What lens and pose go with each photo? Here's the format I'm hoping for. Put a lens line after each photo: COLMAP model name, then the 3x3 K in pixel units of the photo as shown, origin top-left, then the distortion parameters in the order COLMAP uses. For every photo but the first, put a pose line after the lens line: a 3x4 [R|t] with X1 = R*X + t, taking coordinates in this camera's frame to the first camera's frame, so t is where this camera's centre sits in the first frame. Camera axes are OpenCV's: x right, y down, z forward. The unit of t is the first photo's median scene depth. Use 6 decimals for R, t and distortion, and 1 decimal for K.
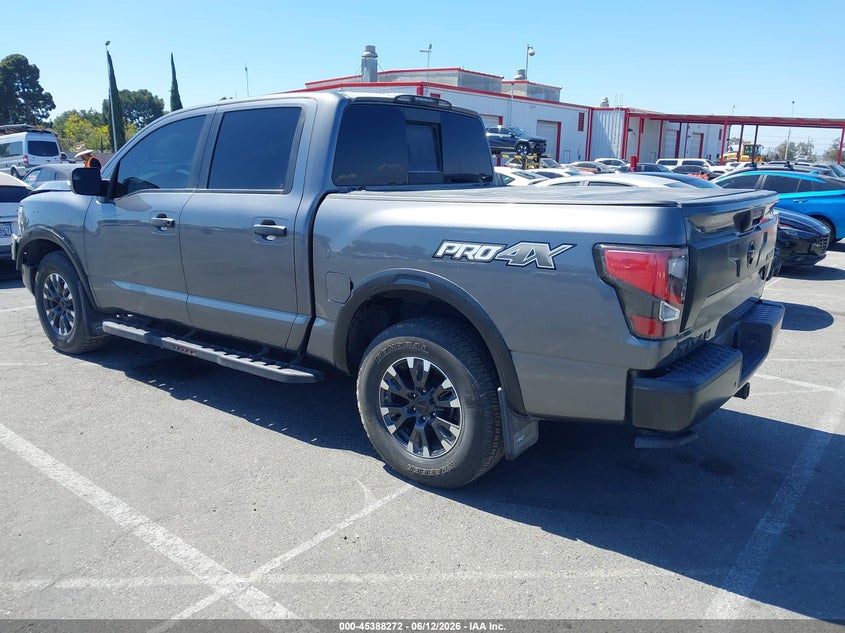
lens RADIAL K [[634.7, 0, 433.8], [0, 634.7, 314.0], [0, 0, 1]] dist [0.020941, -0.001961]
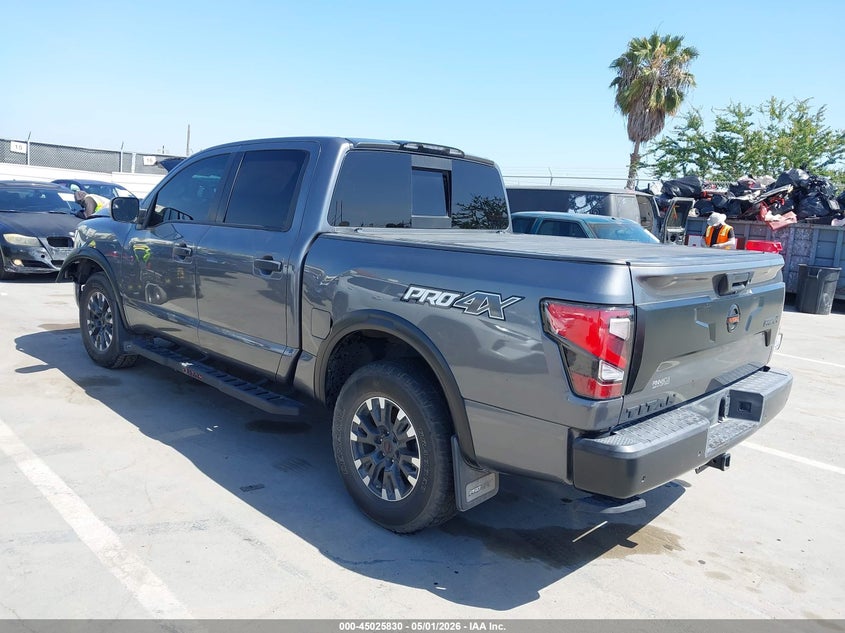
lens RADIAL K [[634.7, 0, 433.8], [0, 634.7, 314.0], [0, 0, 1]] dist [0.020941, -0.001961]
pose [[0.991586, 0.066619, -0.110991, 0.169077], [-0.073412, 0.995597, -0.058280, -0.012521], [0.106620, 0.065937, 0.992111, -0.001868]]
